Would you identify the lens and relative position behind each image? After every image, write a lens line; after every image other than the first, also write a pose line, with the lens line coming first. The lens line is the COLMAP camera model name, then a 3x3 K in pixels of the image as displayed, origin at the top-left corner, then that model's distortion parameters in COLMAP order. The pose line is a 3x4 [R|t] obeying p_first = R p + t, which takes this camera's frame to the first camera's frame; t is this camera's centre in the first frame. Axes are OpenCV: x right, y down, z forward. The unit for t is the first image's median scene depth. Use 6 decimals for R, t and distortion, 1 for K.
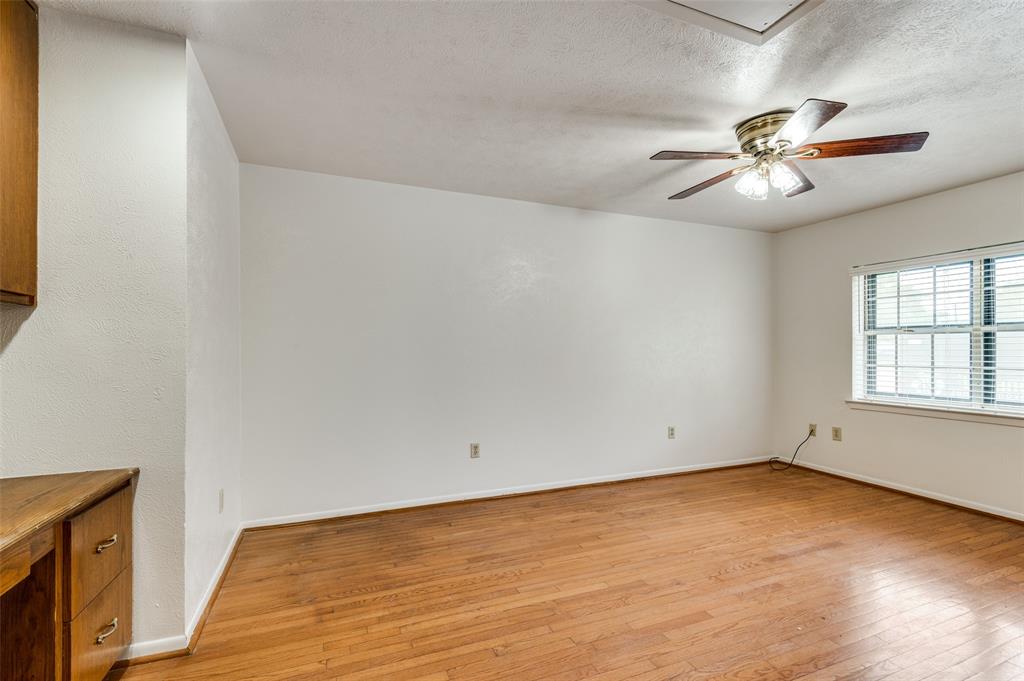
lens RADIAL K [[467.2, 0, 513.3], [0, 467.2, 345.5], [0, 0, 1]] dist [0.030332, -0.017845]
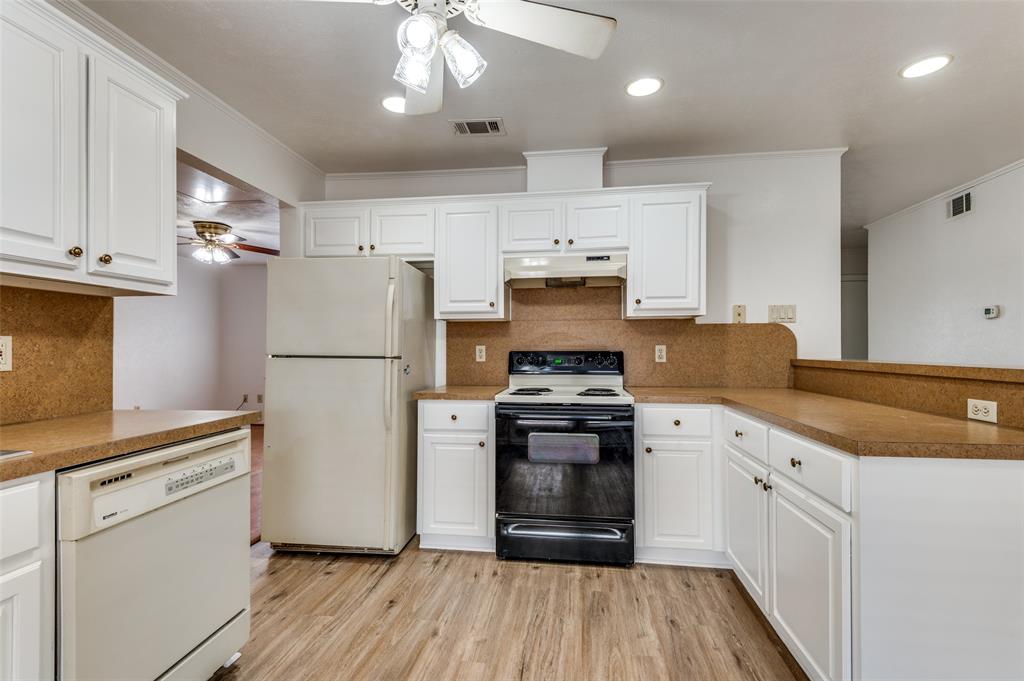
lens RADIAL K [[467.2, 0, 513.3], [0, 467.2, 345.5], [0, 0, 1]] dist [0.030332, -0.017845]
pose [[0.503327, 0.004059, 0.864087, -0.343931], [-0.007090, 0.999975, -0.000567, -0.001421], [-0.864067, -0.005841, 0.503343, -0.706909]]
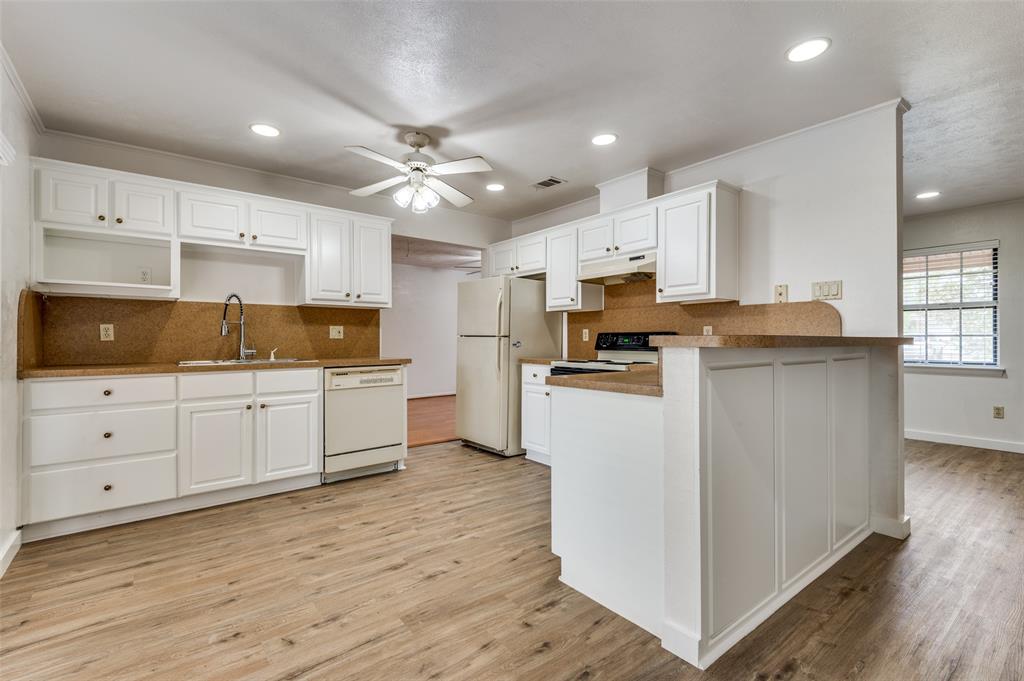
lens RADIAL K [[454.0, 0, 512.0], [0, 454.0, 340.5], [0, 0, 1]] dist [-0.001775, -0.000715]
pose [[0.962290, -0.001022, 0.272024, -0.093419], [-0.001770, 0.999948, 0.010019, 0.017818], [-0.272020, -0.010123, 0.962238, -1.334853]]
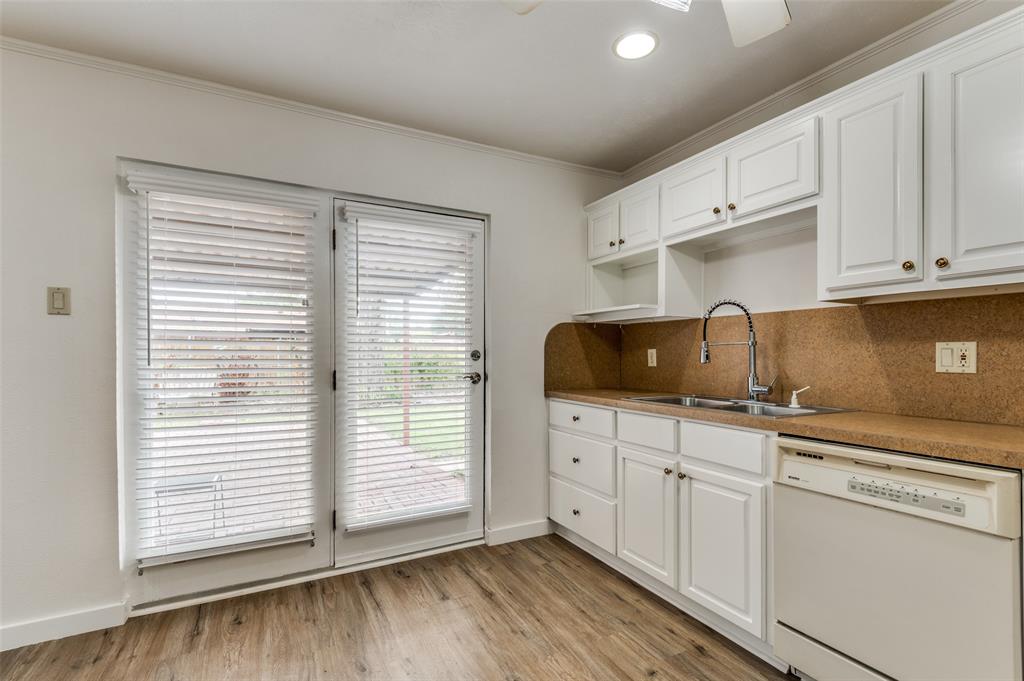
lens RADIAL K [[471.3, 0, 511.5], [0, 471.3, 355.1], [0, 0, 1]] dist [0.029027, -0.017728]
pose [[0.094123, 0.005062, -0.995548, 0.254064], [0.007549, 0.999955, 0.005798, 0.000107], [0.995532, -0.008061, 0.094081, -0.594136]]
